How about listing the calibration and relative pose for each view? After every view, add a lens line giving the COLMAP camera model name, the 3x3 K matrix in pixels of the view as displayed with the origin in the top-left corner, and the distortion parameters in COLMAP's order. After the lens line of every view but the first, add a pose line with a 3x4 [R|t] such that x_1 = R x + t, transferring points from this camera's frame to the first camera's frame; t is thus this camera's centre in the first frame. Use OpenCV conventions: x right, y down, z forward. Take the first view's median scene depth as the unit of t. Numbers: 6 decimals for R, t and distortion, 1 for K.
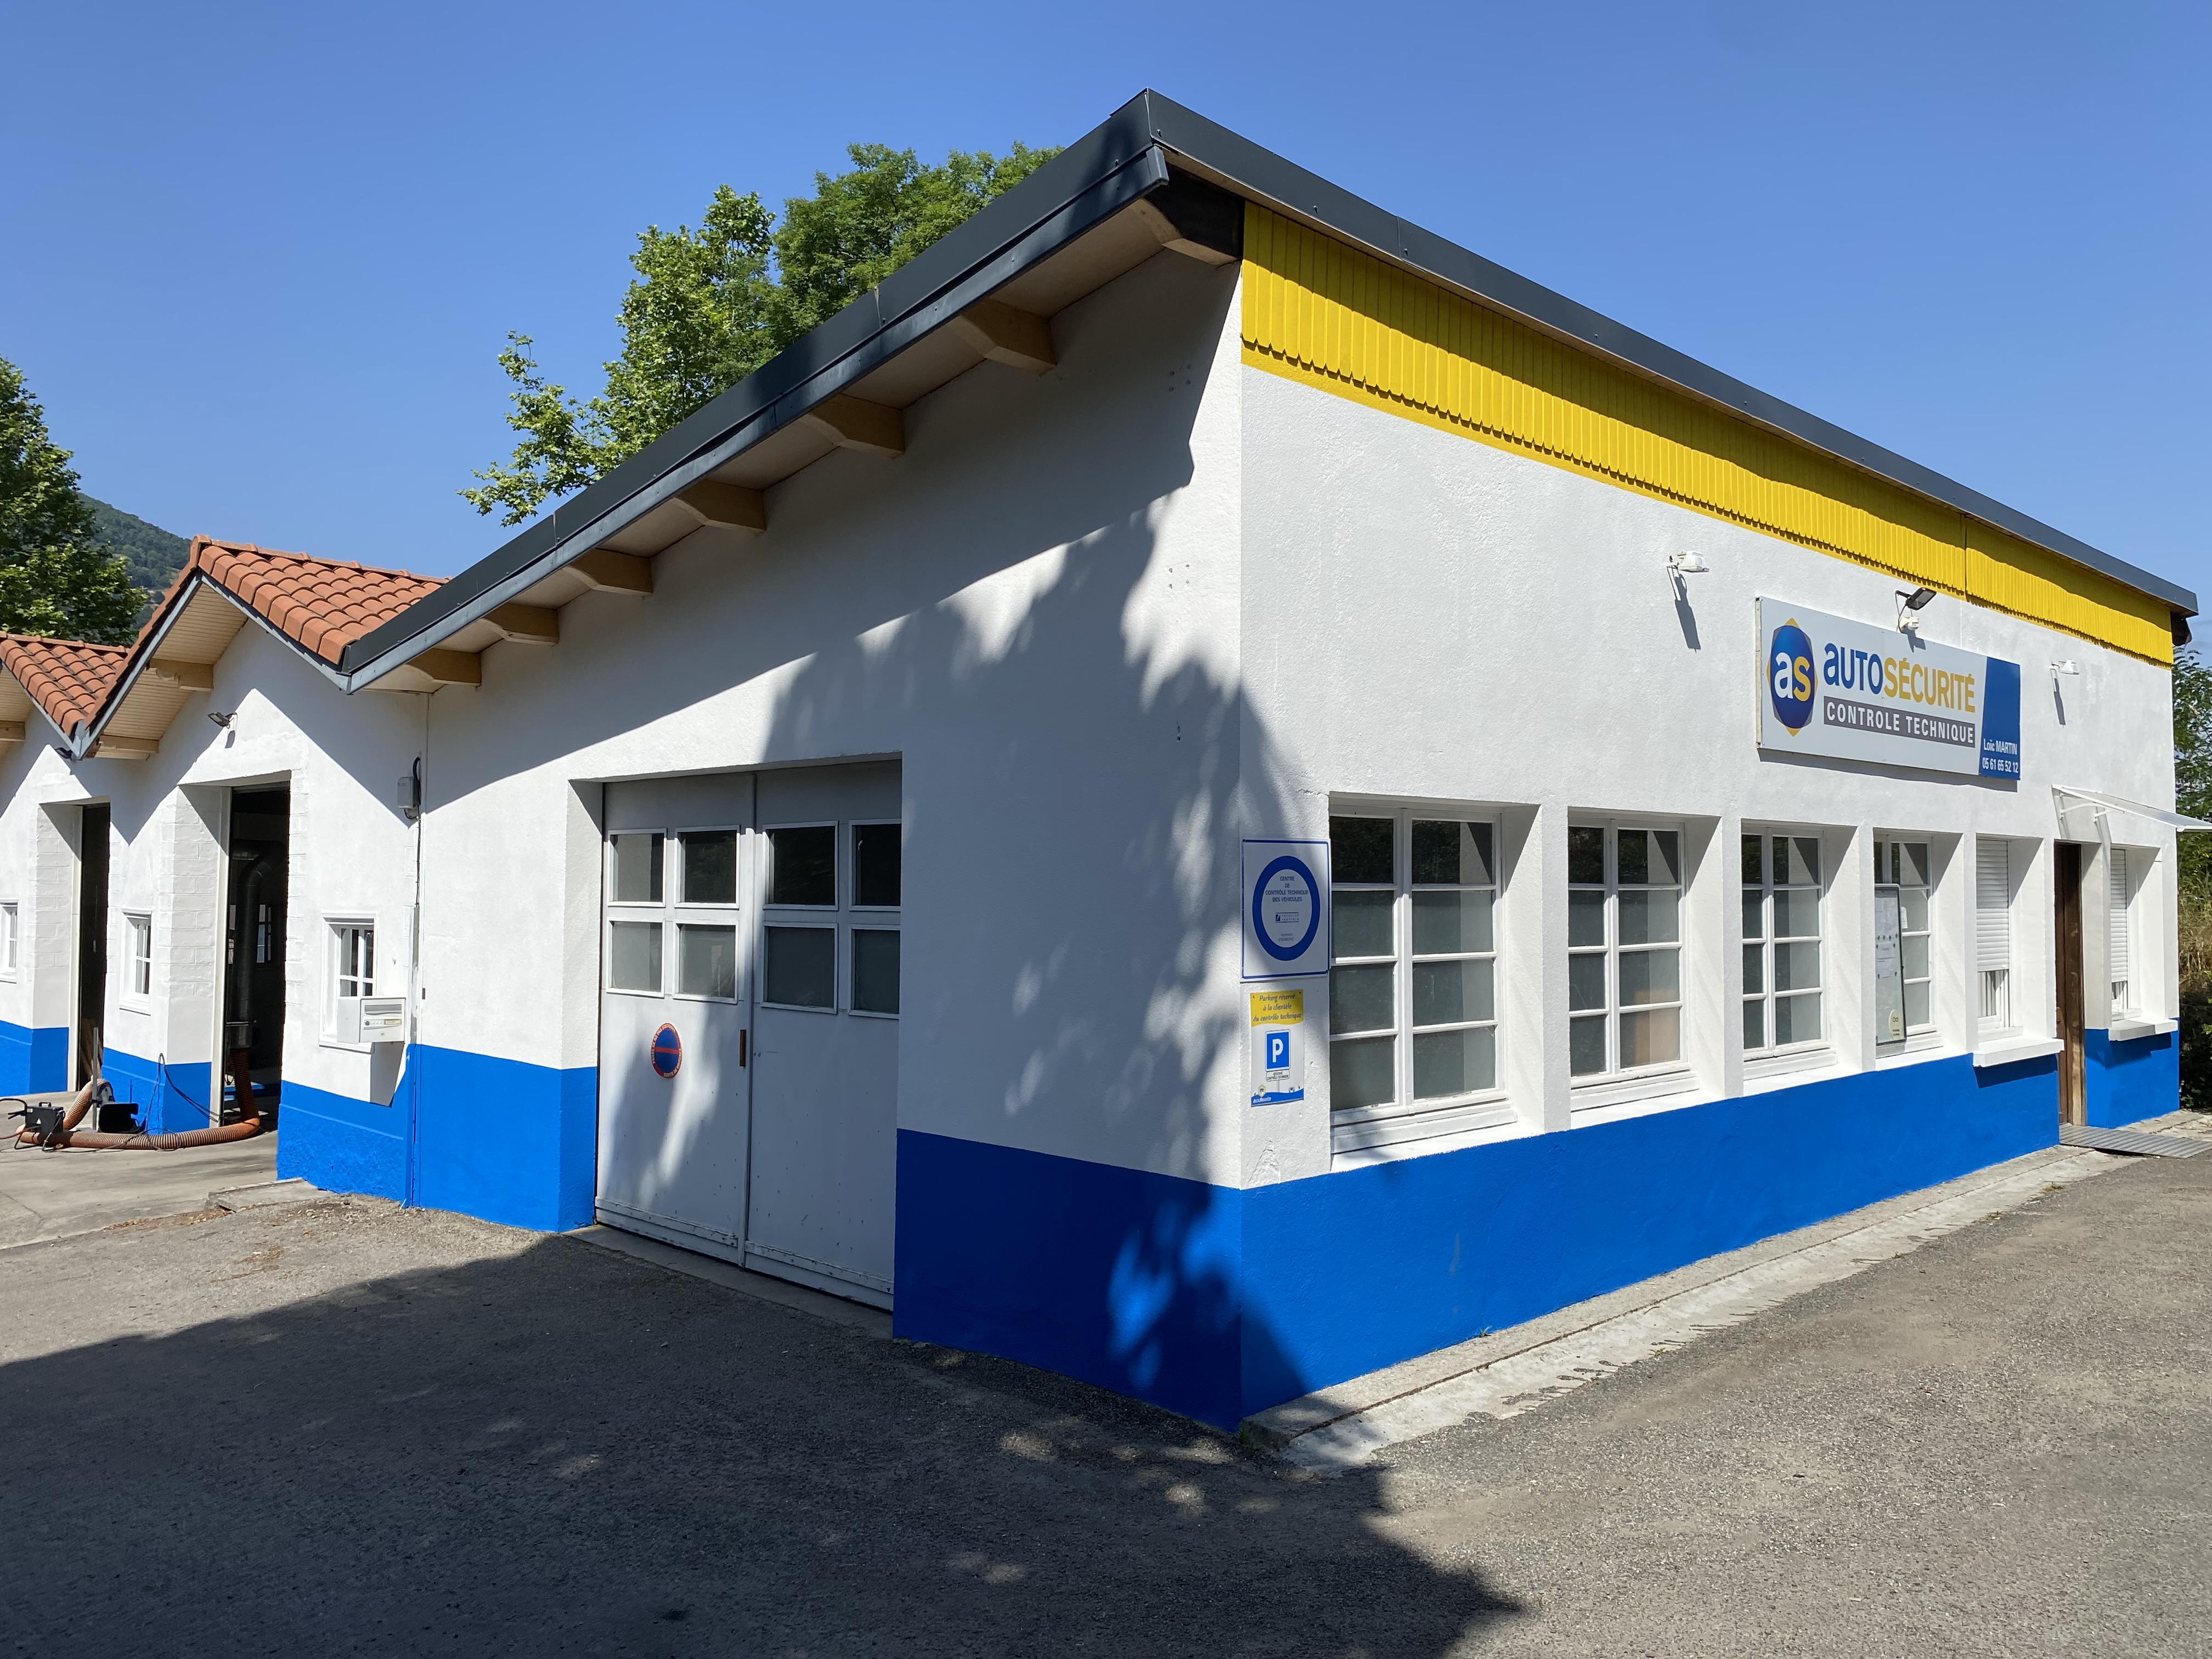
lens RADIAL K [[1662.3, 0, 1129.1], [0, 1662.3, 823.4], [0, 0, 1]] dist [0.102818, -0.173957]
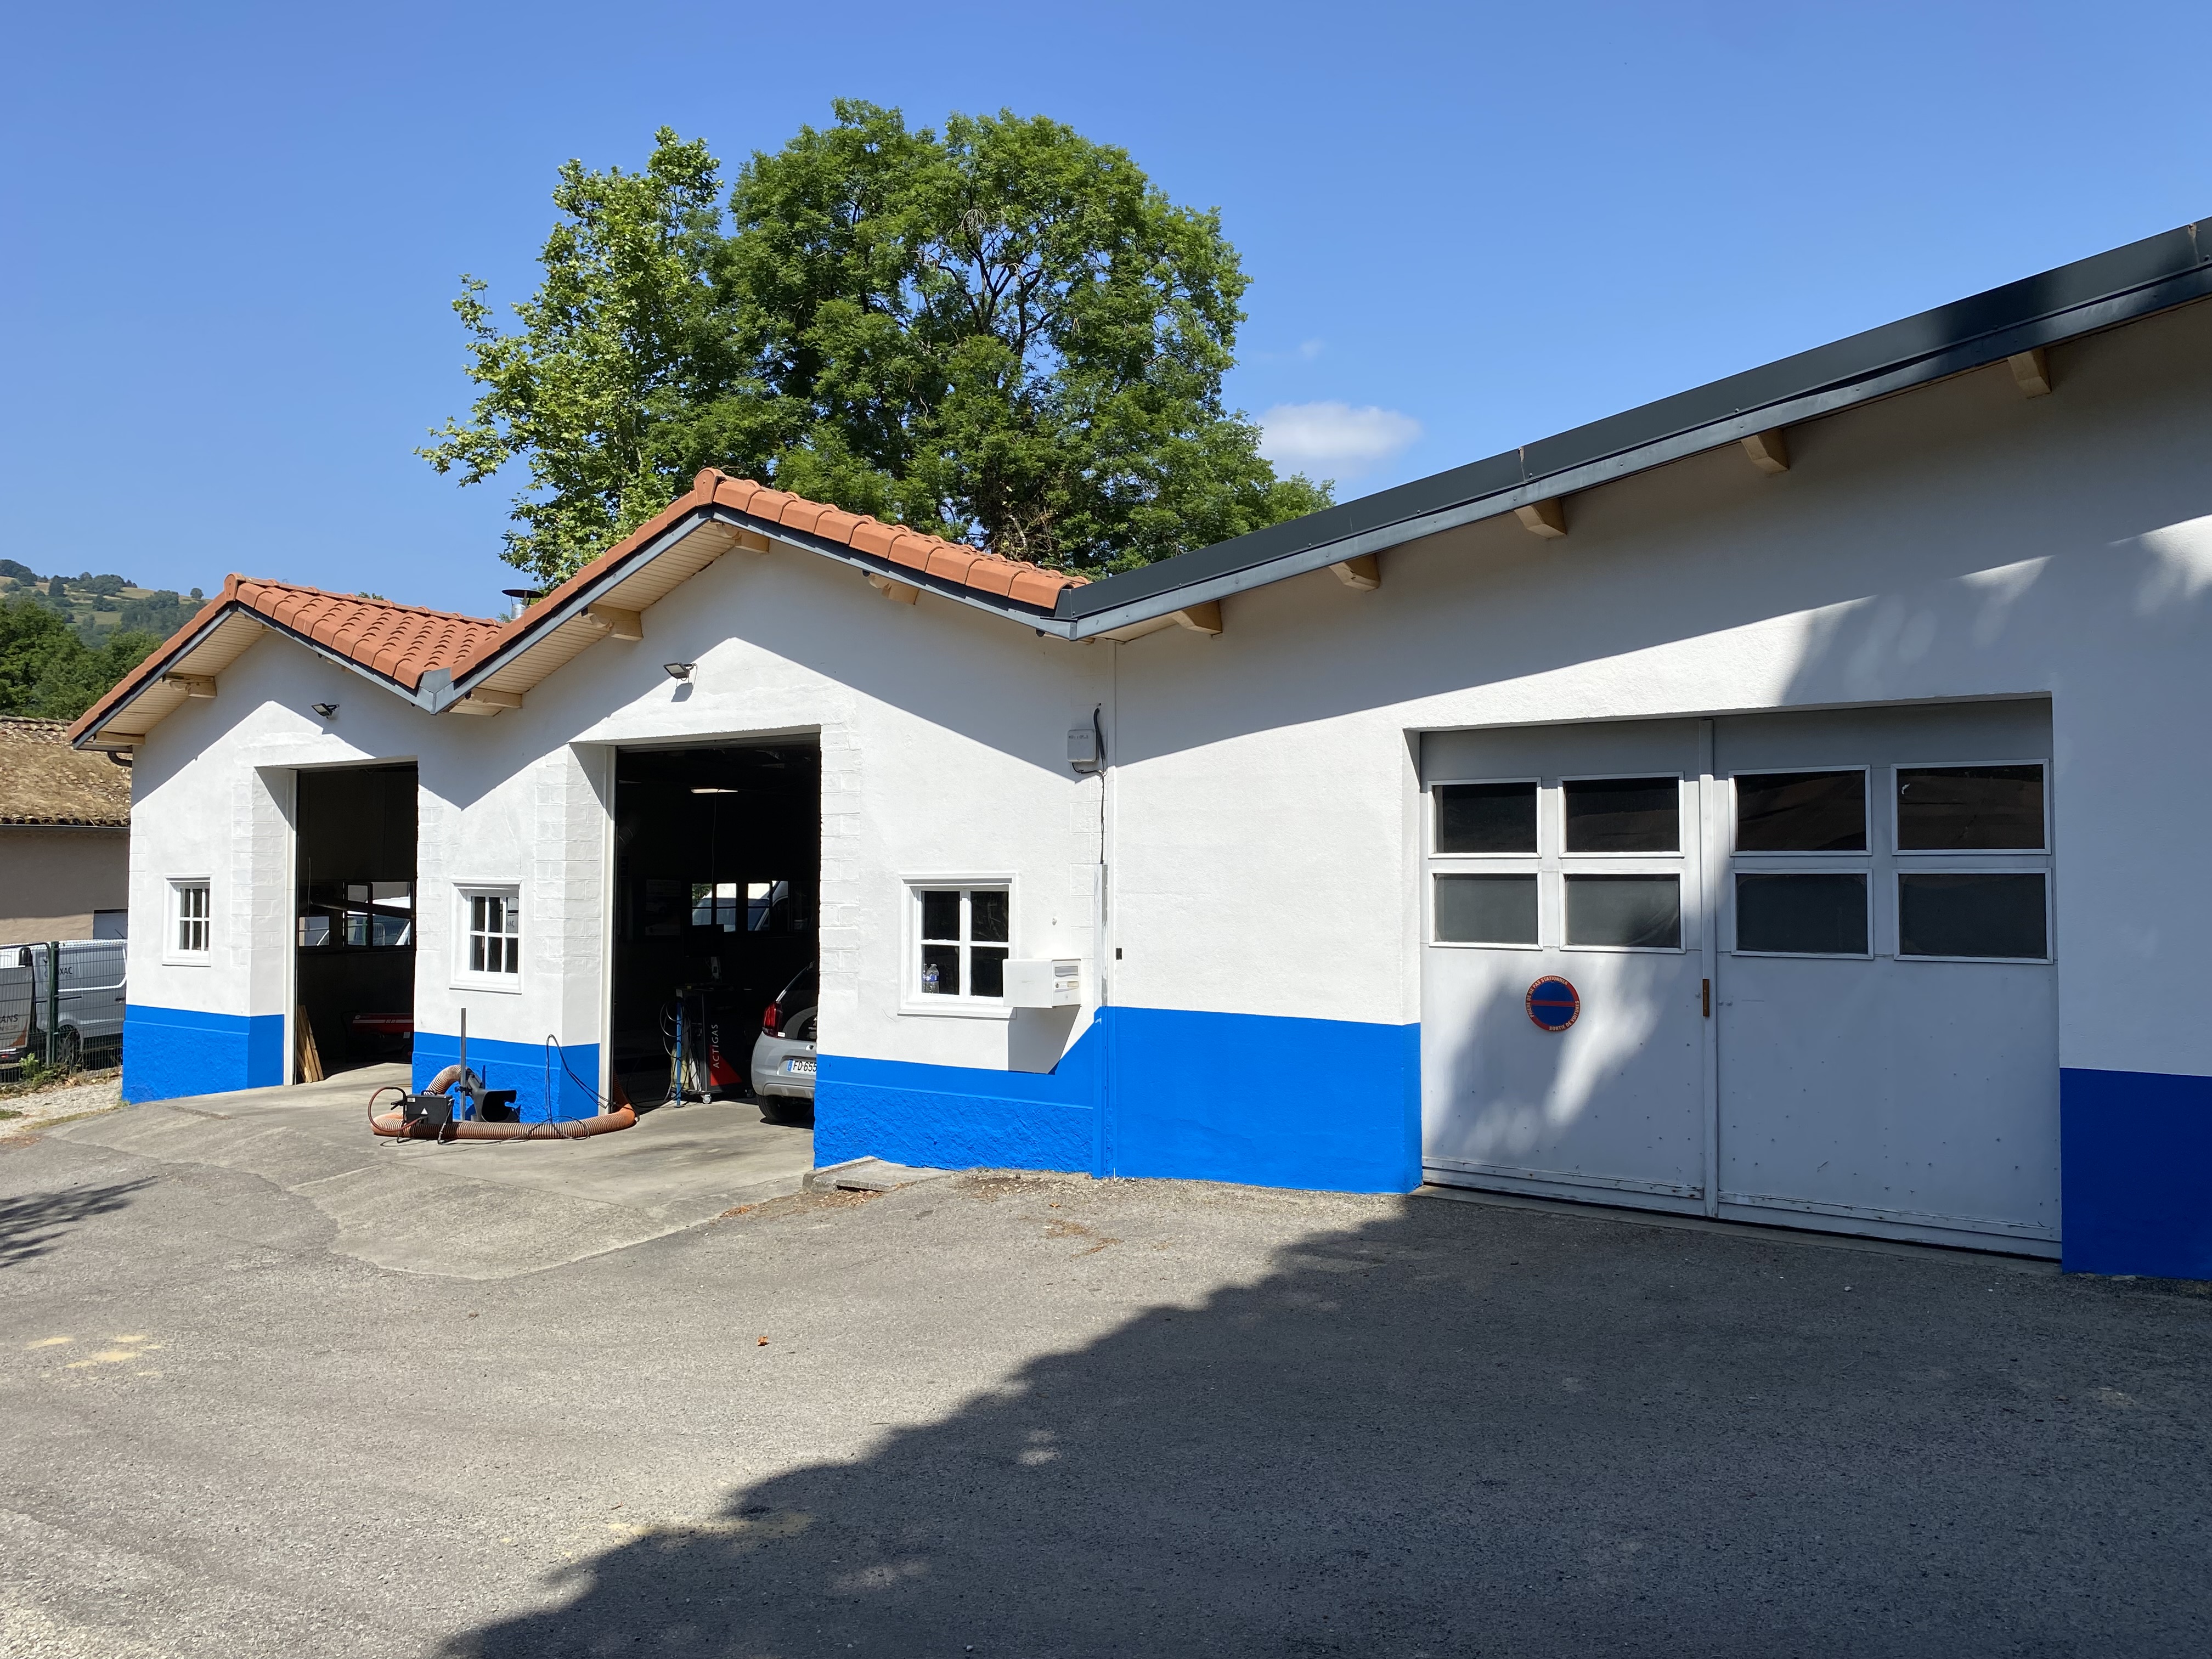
lens RADIAL K [[1716.3, 0, 1106.0], [0, 1716.3, 829.5], [0, 0, 1]] dist [0.005113, 0.000306]
pose [[0.988800, 0.005974, 0.149130, -0.641383], [-0.006571, 0.999972, 0.003509, 0.030016], [-0.149105, -0.004449, 0.988811, 0.048168]]
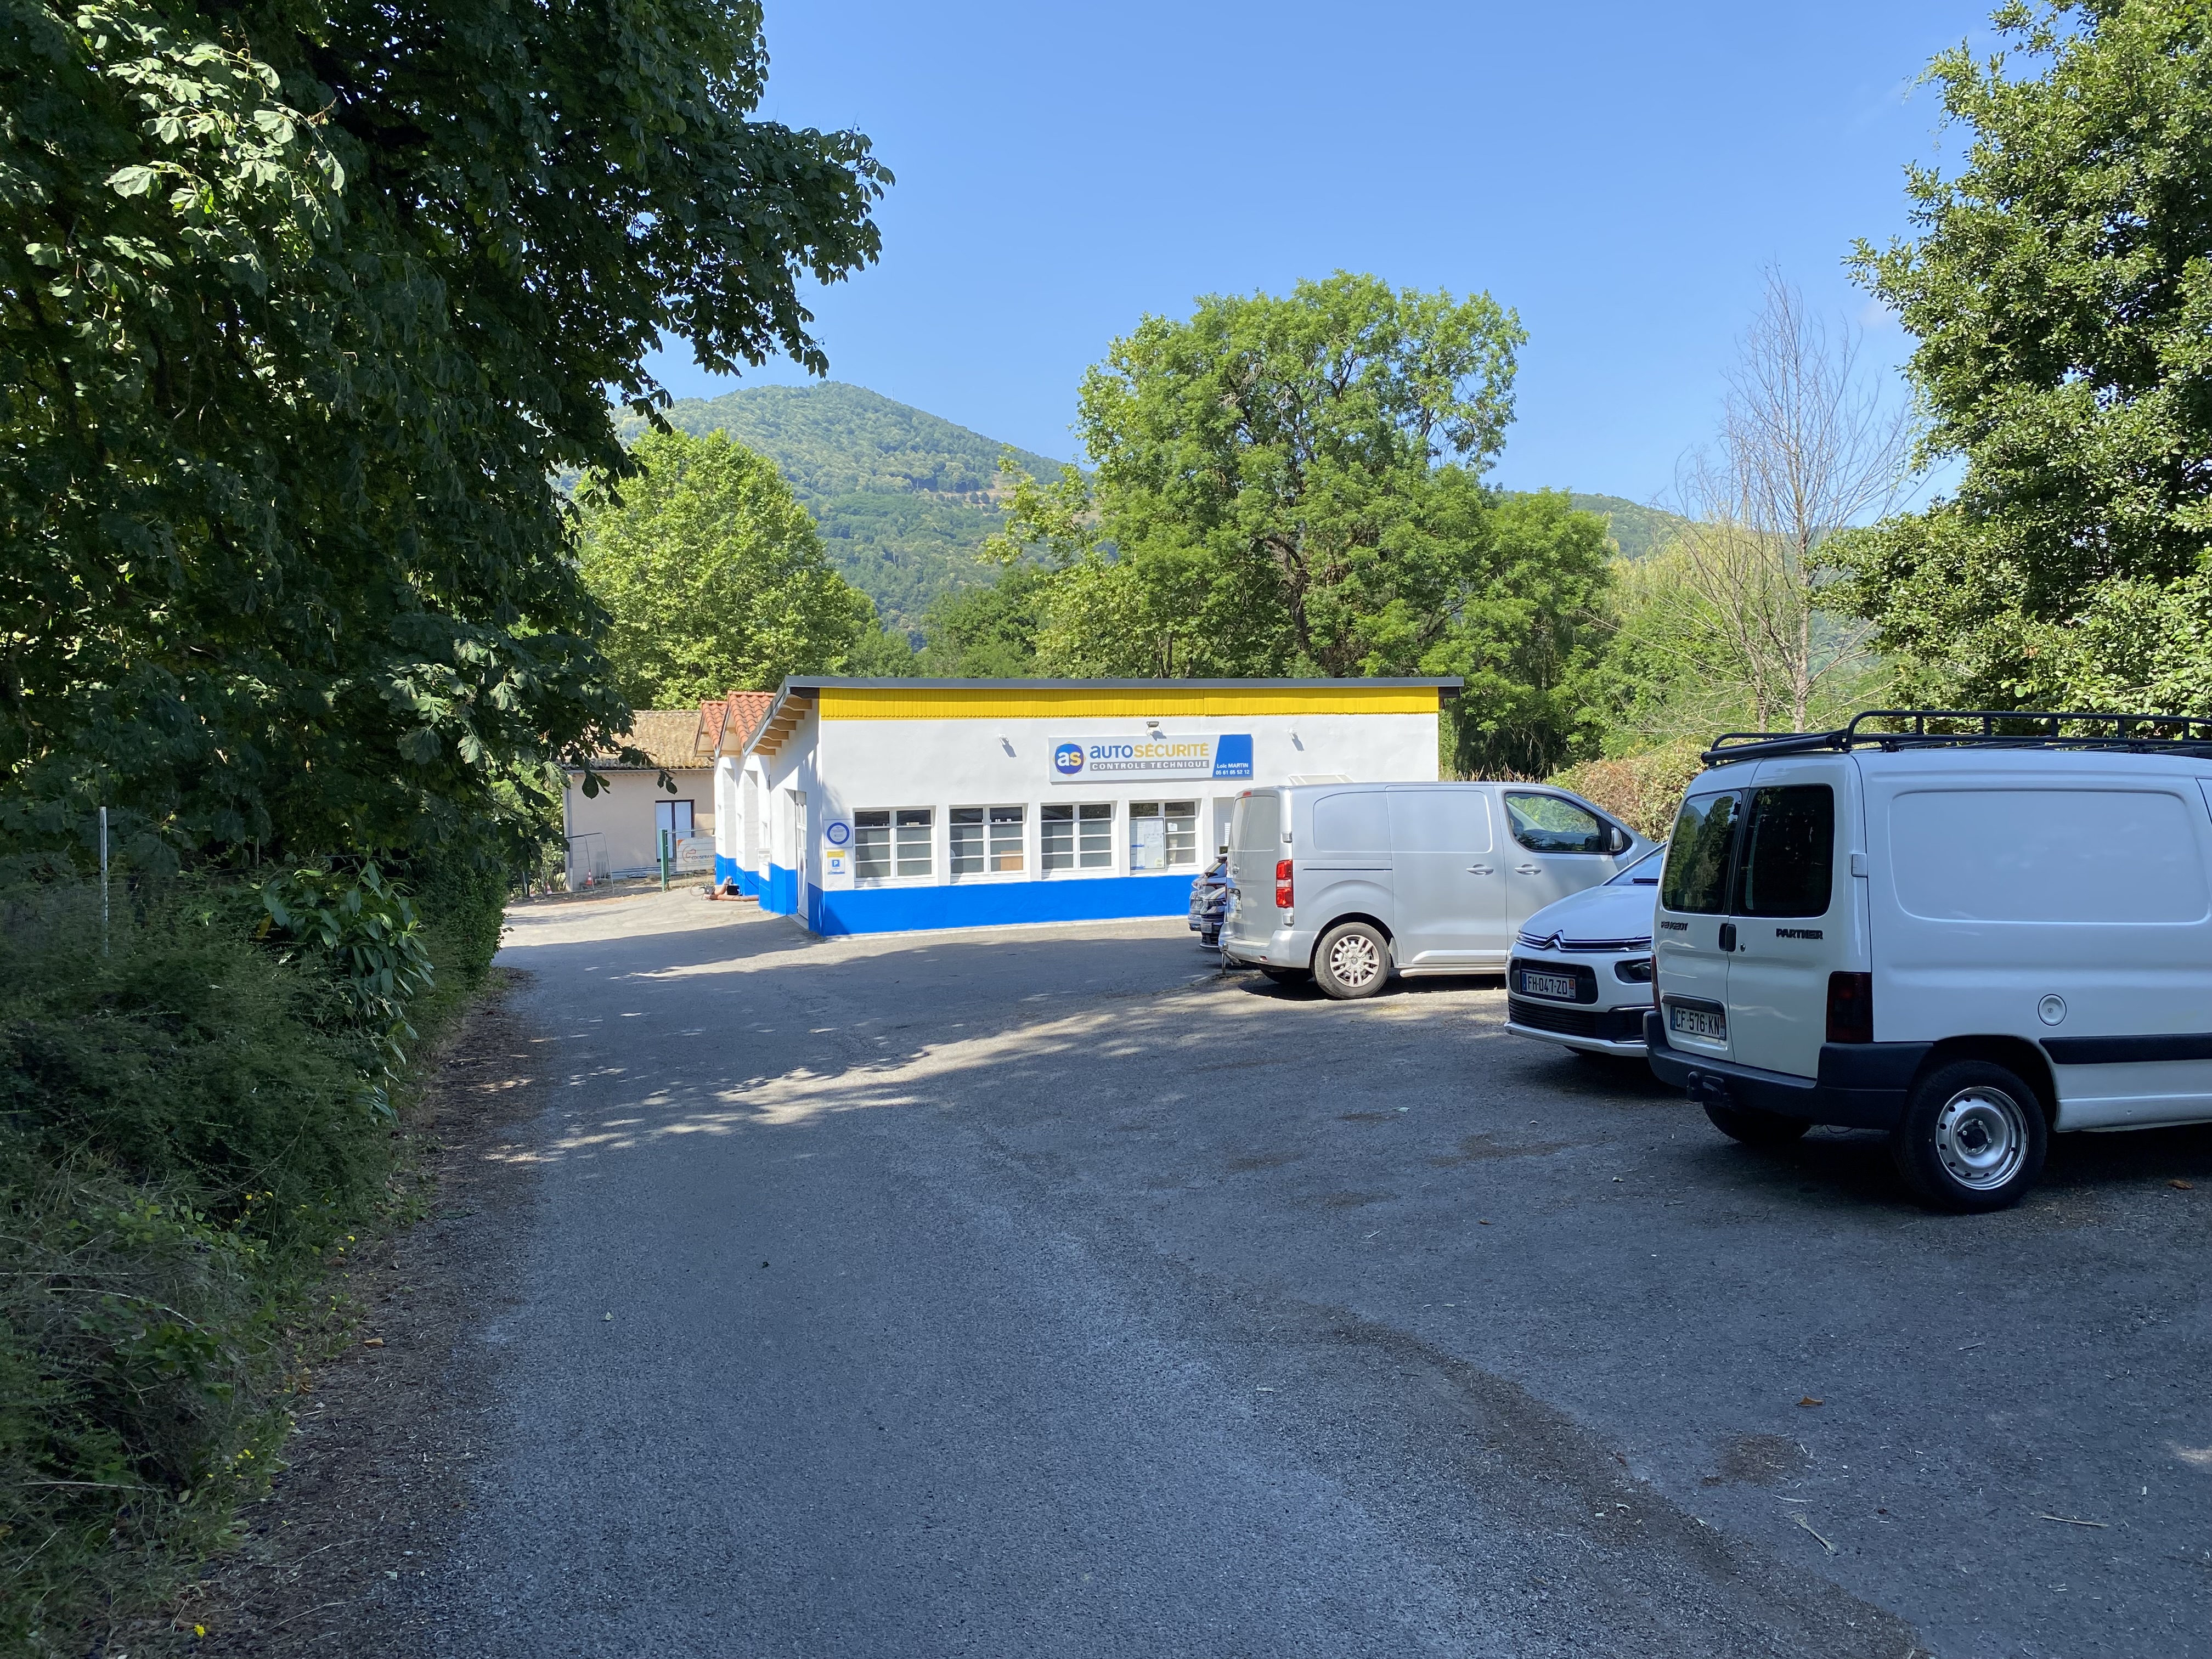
lens RADIAL K [[1662.3, 0, 1129.1], [0, 1662.3, 823.4], [0, 0, 1]] dist [0.102818, -0.173957]
pose [[0.902518, 0.004105, -0.430632, 1.946763], [0.034410, 0.996070, 0.081611, -0.227231], [0.429275, -0.088474, 0.898830, -1.964011]]
